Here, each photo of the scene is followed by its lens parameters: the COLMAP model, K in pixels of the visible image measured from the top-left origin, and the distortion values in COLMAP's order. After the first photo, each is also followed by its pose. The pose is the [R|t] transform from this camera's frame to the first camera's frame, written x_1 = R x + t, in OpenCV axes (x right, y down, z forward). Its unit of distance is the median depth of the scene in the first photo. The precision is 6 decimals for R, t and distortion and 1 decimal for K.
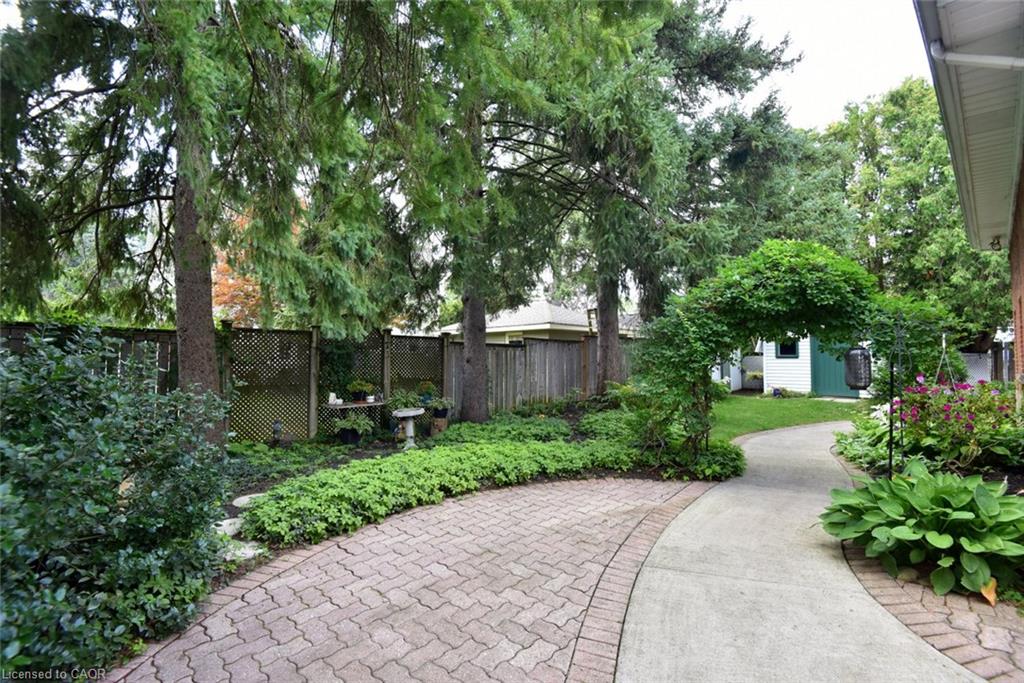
lens RADIAL K [[479.8, 0, 509.7], [0, 479.8, 334.9], [0, 0, 1]] dist [-0.030965, -0.007217]
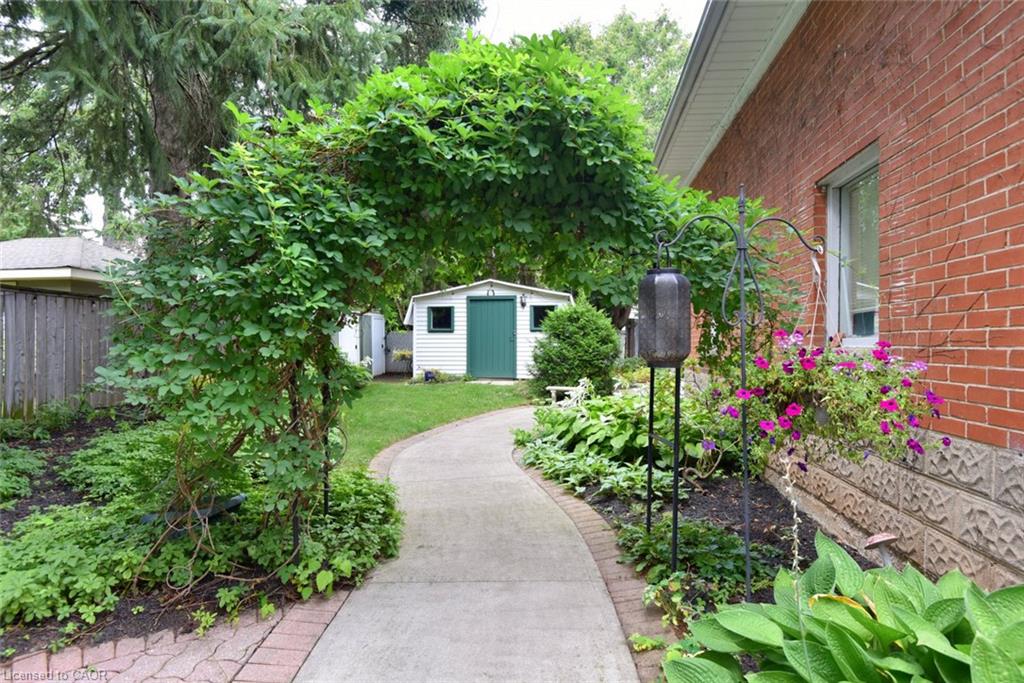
lens RADIAL K [[555.3, 0, 512.1], [0, 555.3, 337.0], [0, 0, 1]] dist [-0.006539, -0.001625]
pose [[0.776041, 0.002751, 0.630676, 0.222193], [-0.030208, 0.999005, 0.032813, 0.054465], [-0.629958, -0.044516, 0.775352, 0.494713]]
